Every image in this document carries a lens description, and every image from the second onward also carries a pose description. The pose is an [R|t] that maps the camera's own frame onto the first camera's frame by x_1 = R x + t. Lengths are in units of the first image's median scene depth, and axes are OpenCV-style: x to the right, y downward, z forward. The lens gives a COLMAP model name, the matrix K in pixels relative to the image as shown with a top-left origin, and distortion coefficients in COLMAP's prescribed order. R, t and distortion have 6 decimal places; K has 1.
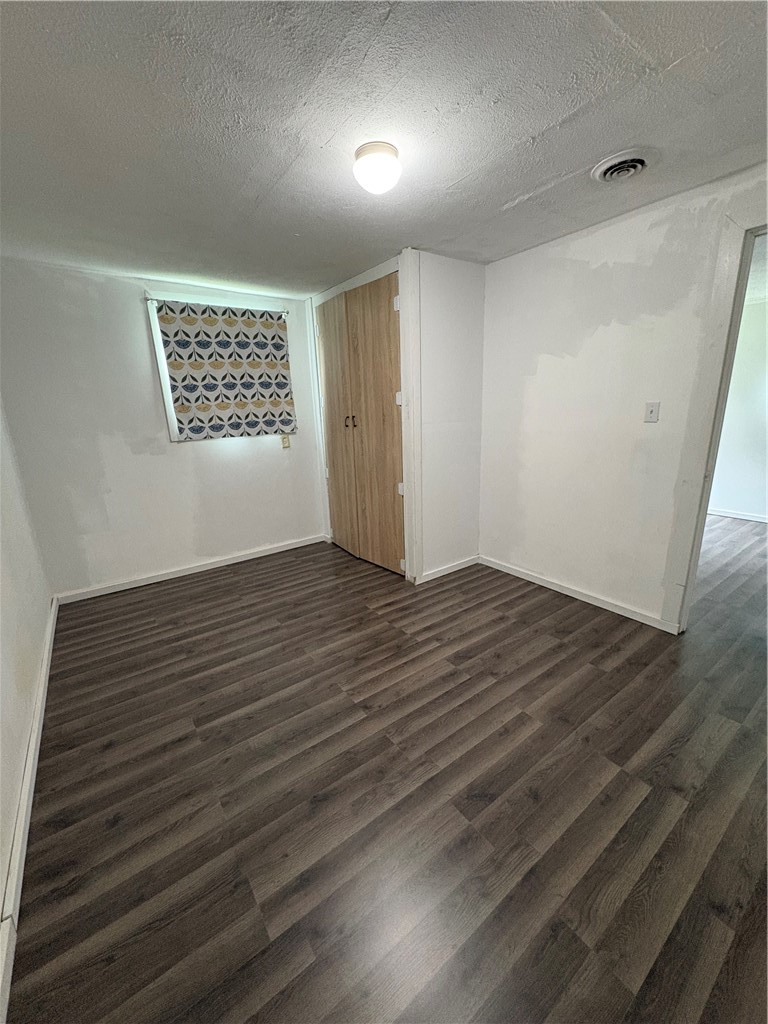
lens RADIAL K [[407.5, 0, 382.0], [0, 407.5, 515.2], [0, 0, 1]] dist [-0.000304, 0.000351]
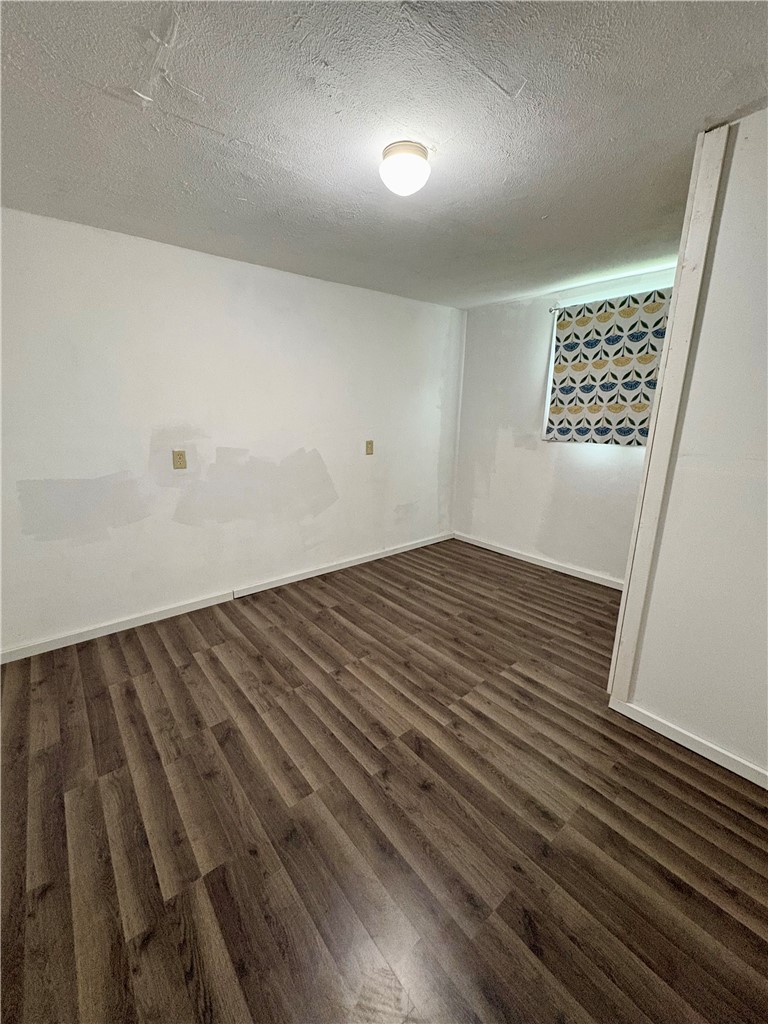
lens RADIAL K [[407.5, 0, 386.8], [0, 407.5, 515.9], [0, 0, 1]] dist [-0.000304, 0.000351]
pose [[0.063772, 0.285118, -0.956369, 0.679401], [-0.267551, 0.928122, 0.258856, -0.200150], [0.961431, 0.239370, 0.135472, 0.617660]]
